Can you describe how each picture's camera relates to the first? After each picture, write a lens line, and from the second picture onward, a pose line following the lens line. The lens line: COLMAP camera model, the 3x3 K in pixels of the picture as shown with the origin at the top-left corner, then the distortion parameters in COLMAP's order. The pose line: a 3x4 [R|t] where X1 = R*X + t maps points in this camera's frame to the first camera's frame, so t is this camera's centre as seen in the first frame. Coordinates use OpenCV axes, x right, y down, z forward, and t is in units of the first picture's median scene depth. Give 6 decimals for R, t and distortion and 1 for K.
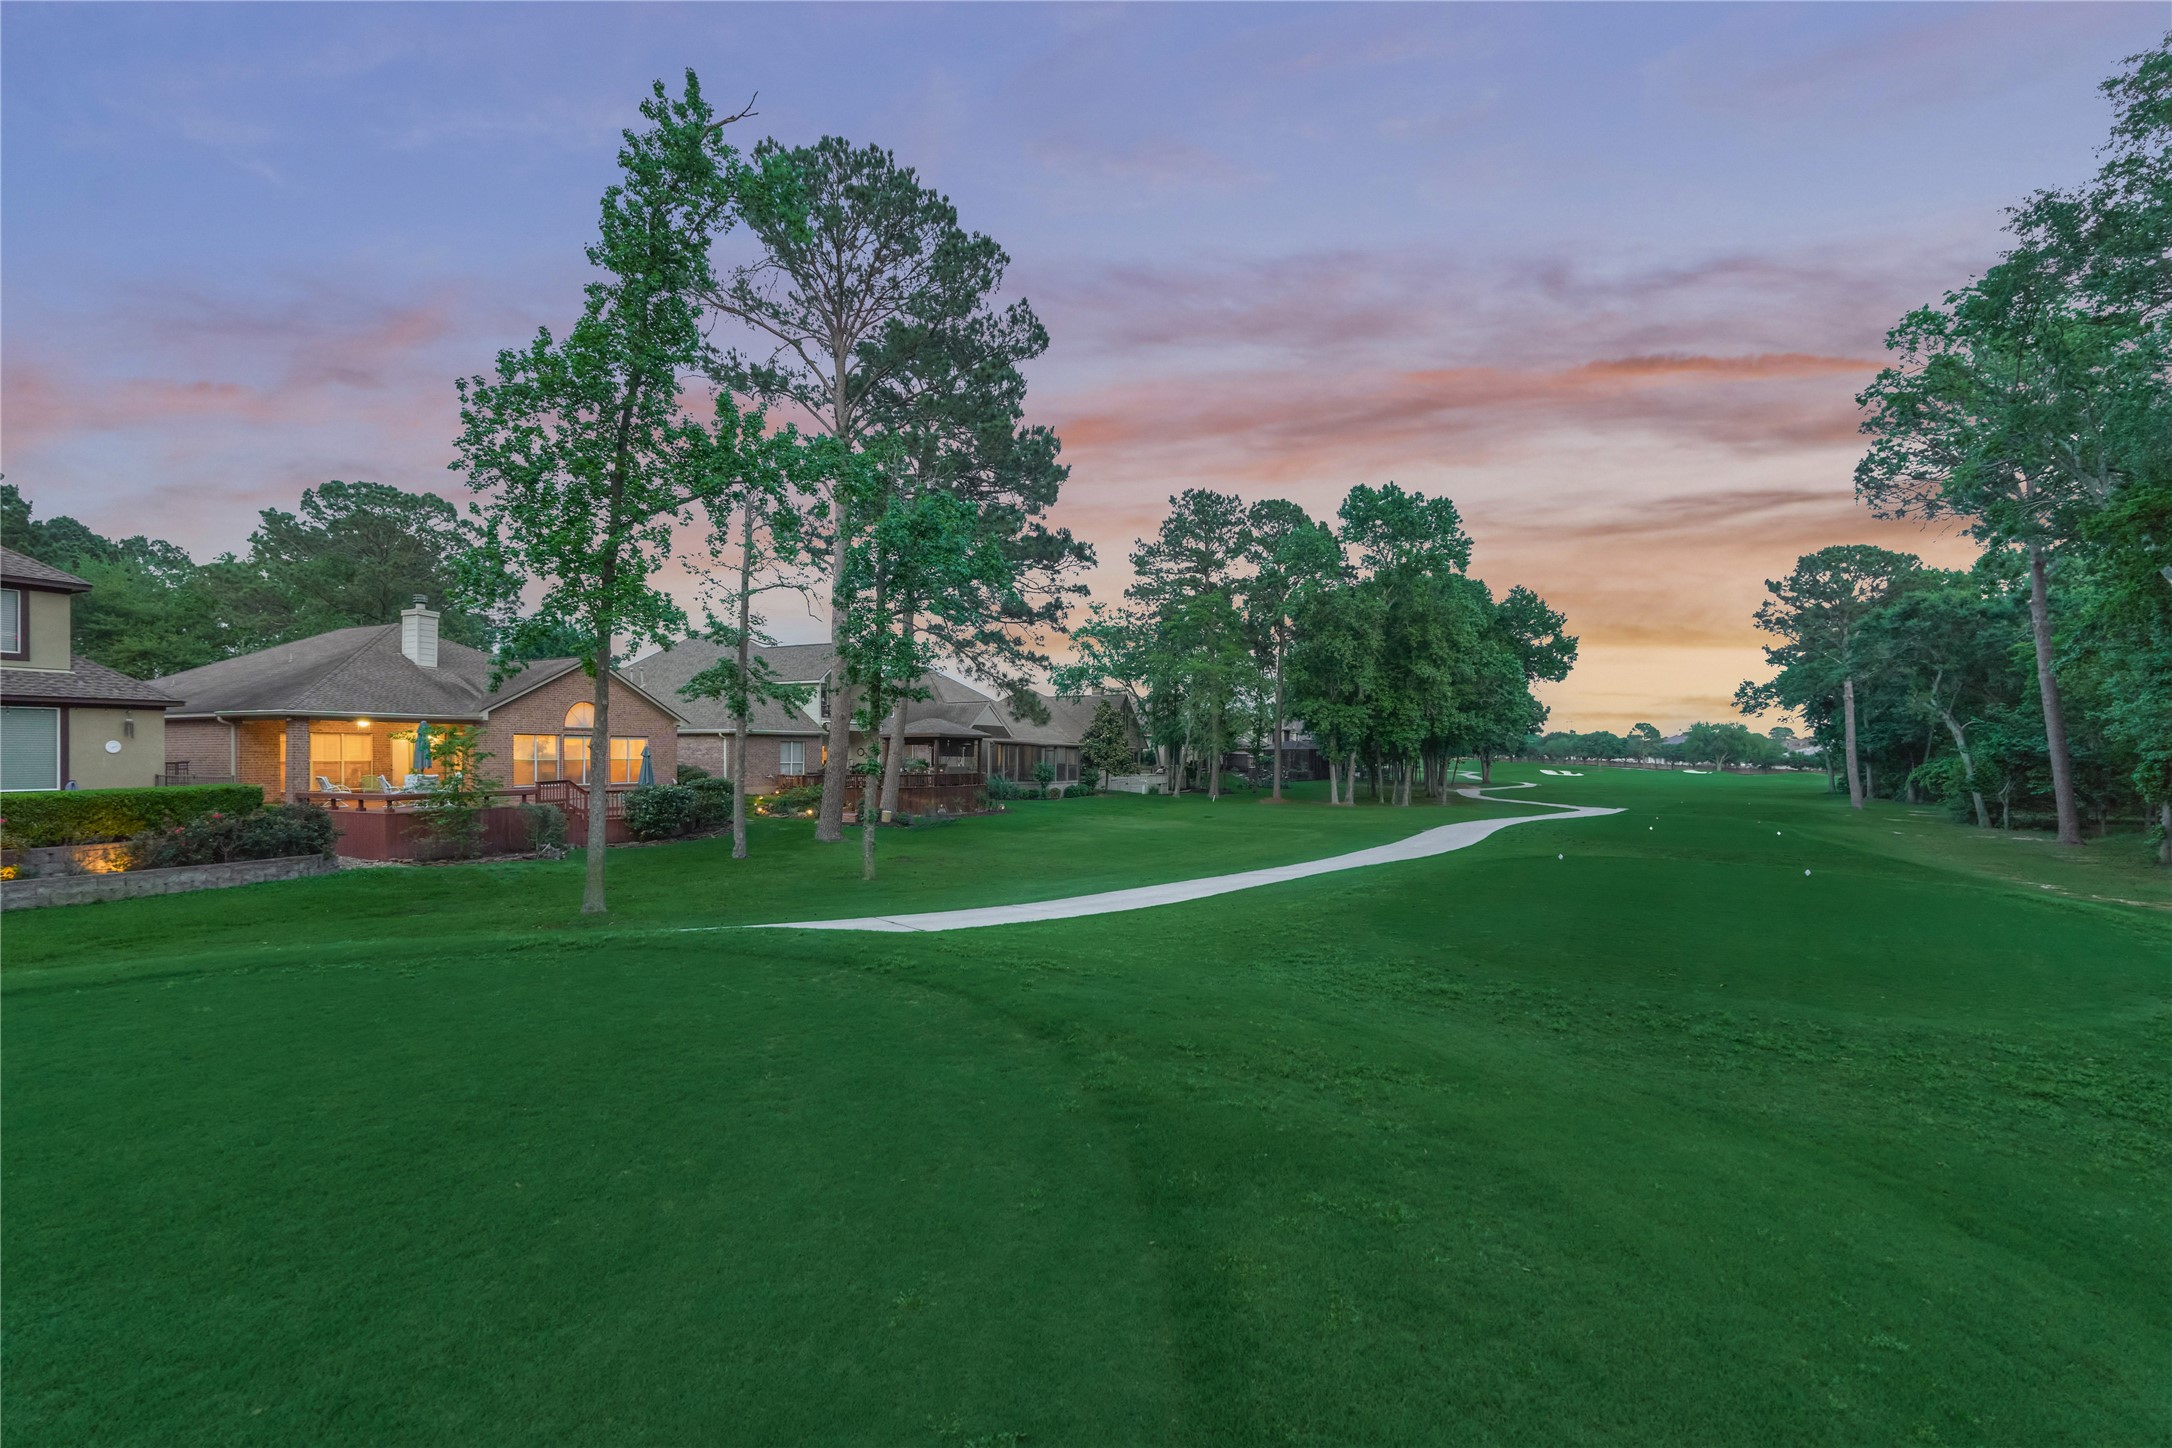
lens RADIAL K [[1012.2, 0, 1086.0], [0, 1012.2, 724.0], [0, 0, 1]] dist [-0.020194, -0.000134]
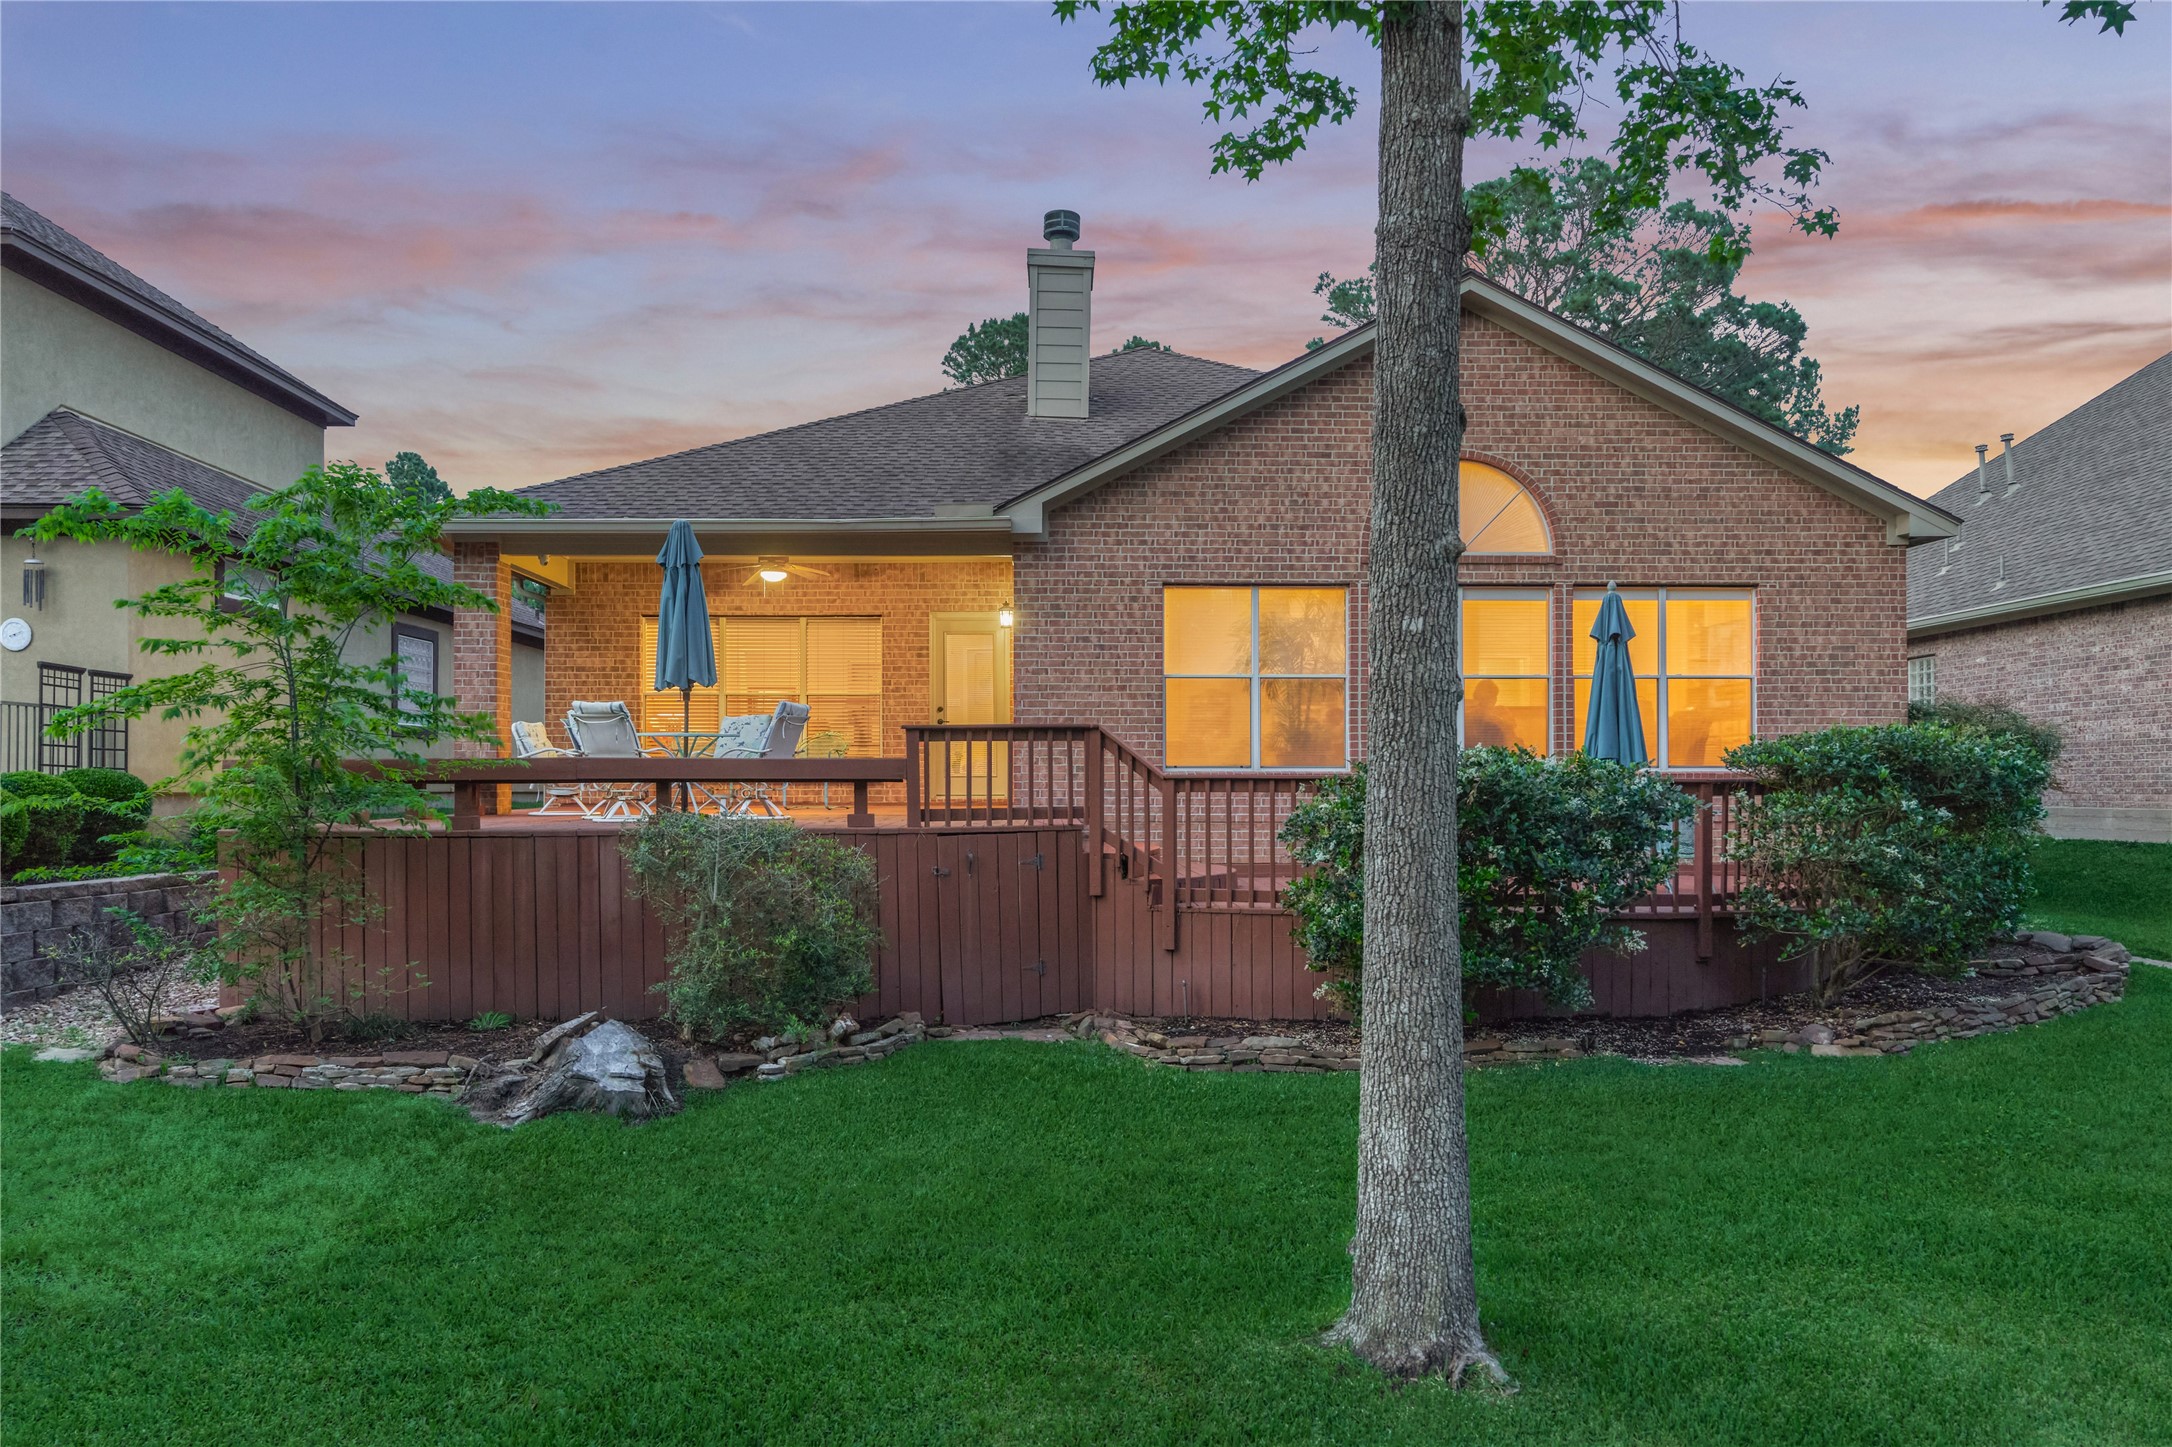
lens RADIAL K [[1594.6, 0, 1087.4], [0, 1594.6, 771.3], [0, 0, 1]] dist [0.009052, 0.002897]
pose [[0.433682, -0.007814, -0.901032, -0.190558], [0.026494, 0.999641, 0.004082, 0.064615], [0.900676, -0.025643, 0.433734, 0.845649]]
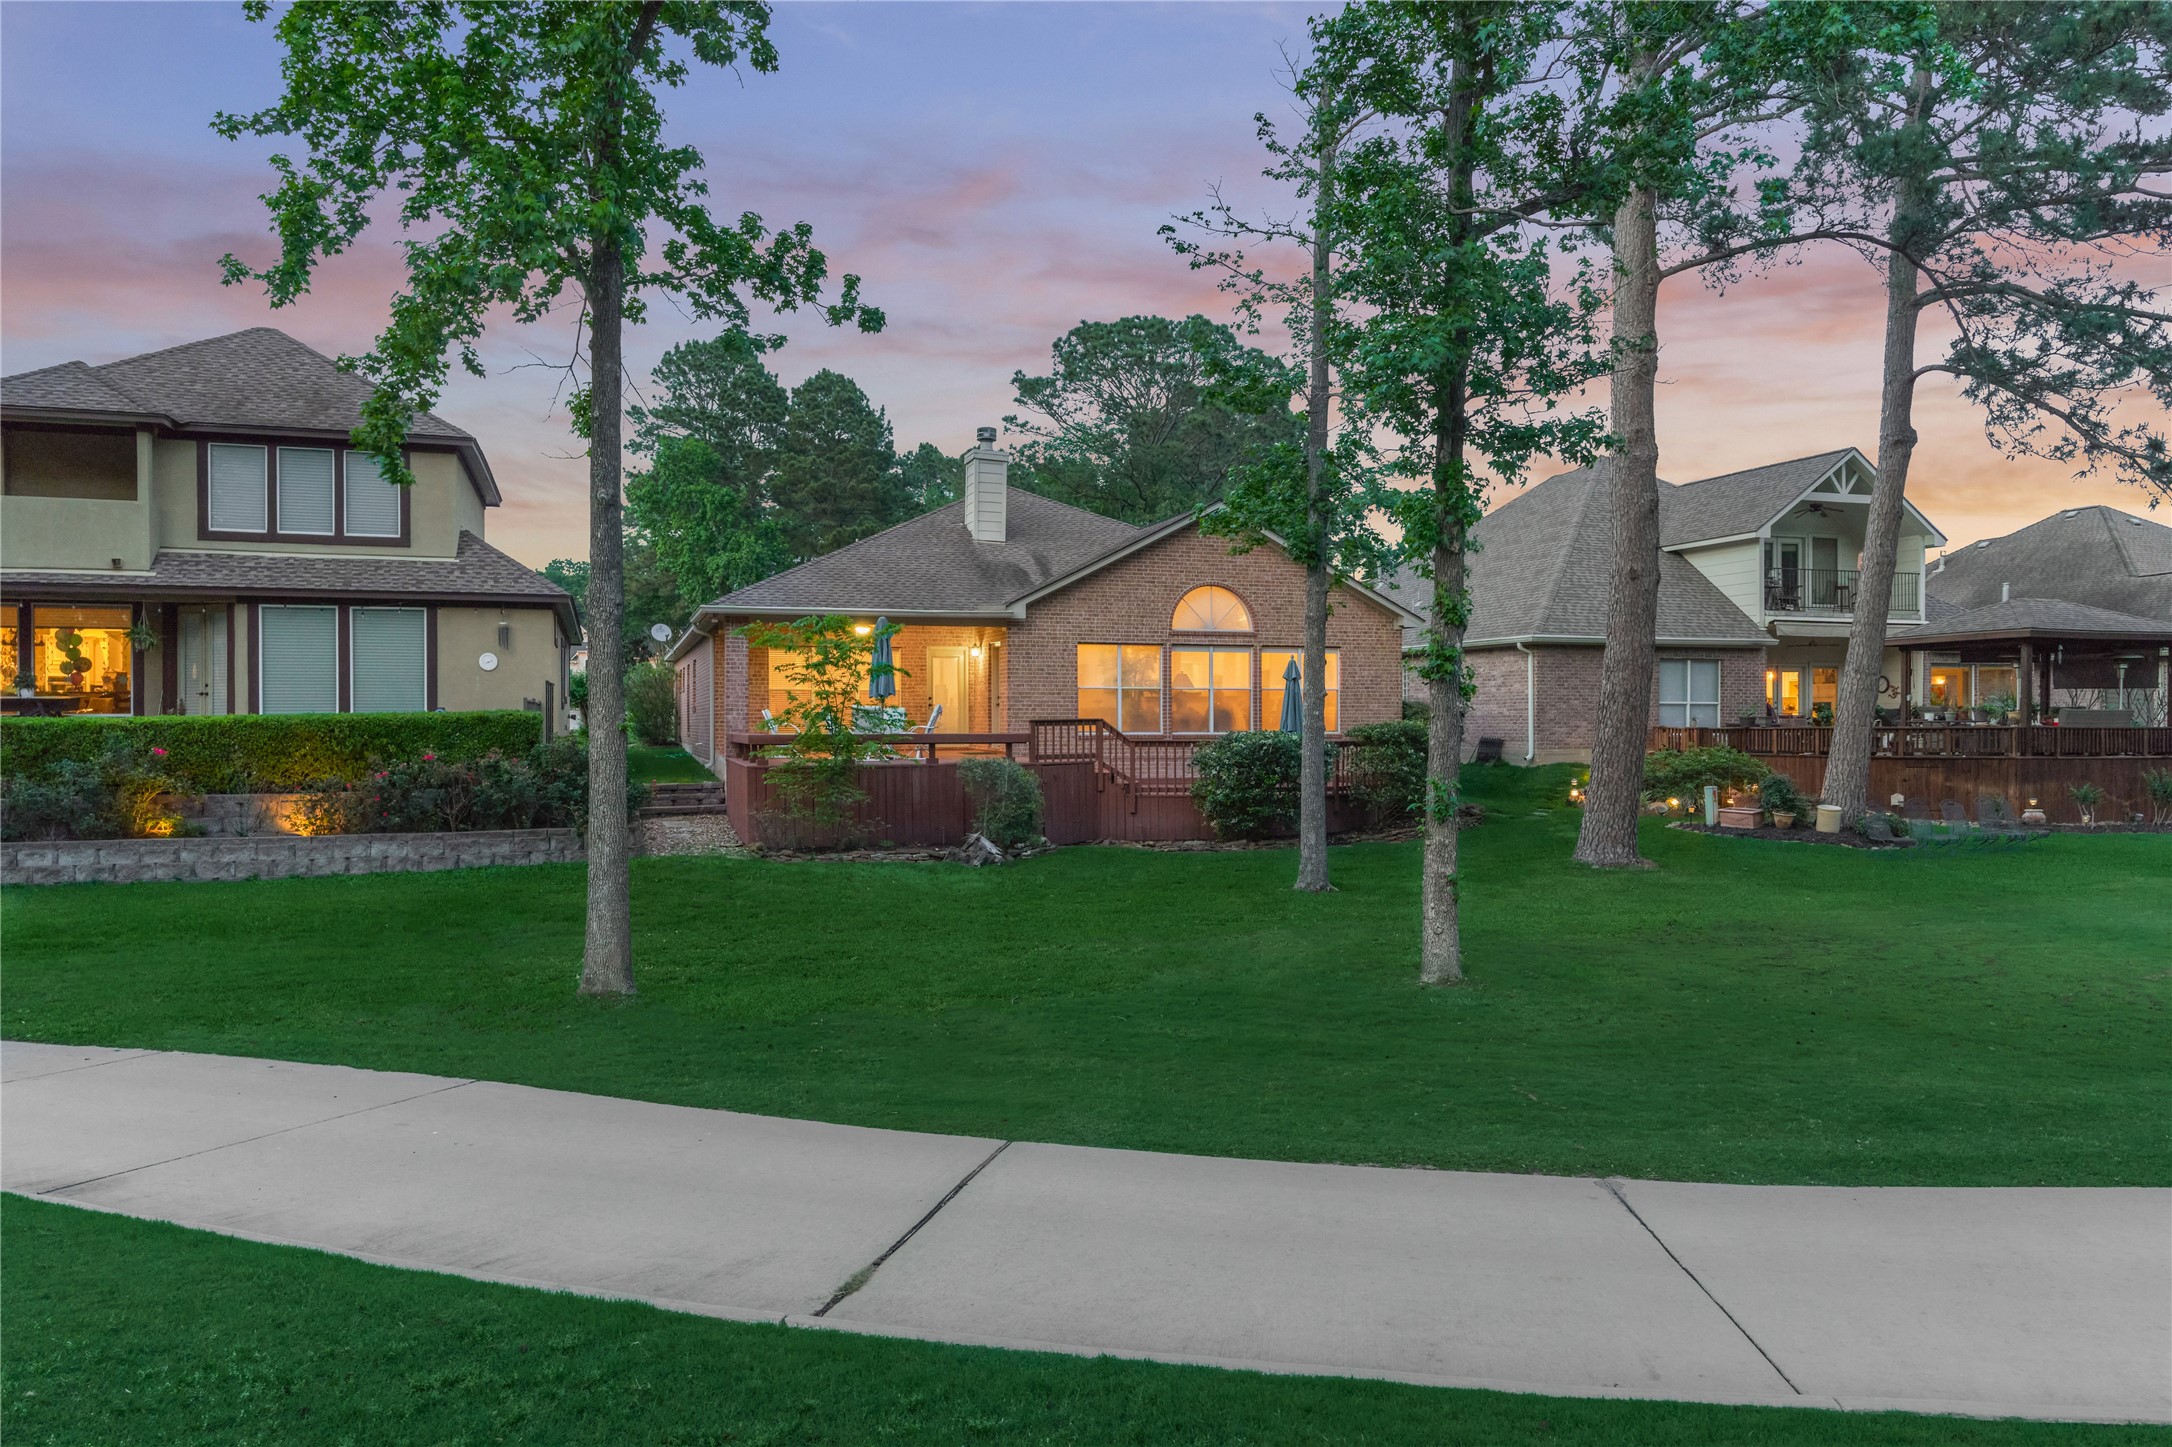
lens RADIAL K [[1481.0, 0, 1086.0], [0, 1481.0, 723.5], [0, 0, 1]] dist [-0.003507, 0.000556]
pose [[0.670682, 0.001933, -0.741742, 0.069303], [0.021240, 0.999536, 0.021810, 0.040670], [0.741441, -0.030382, 0.670330, 0.464951]]
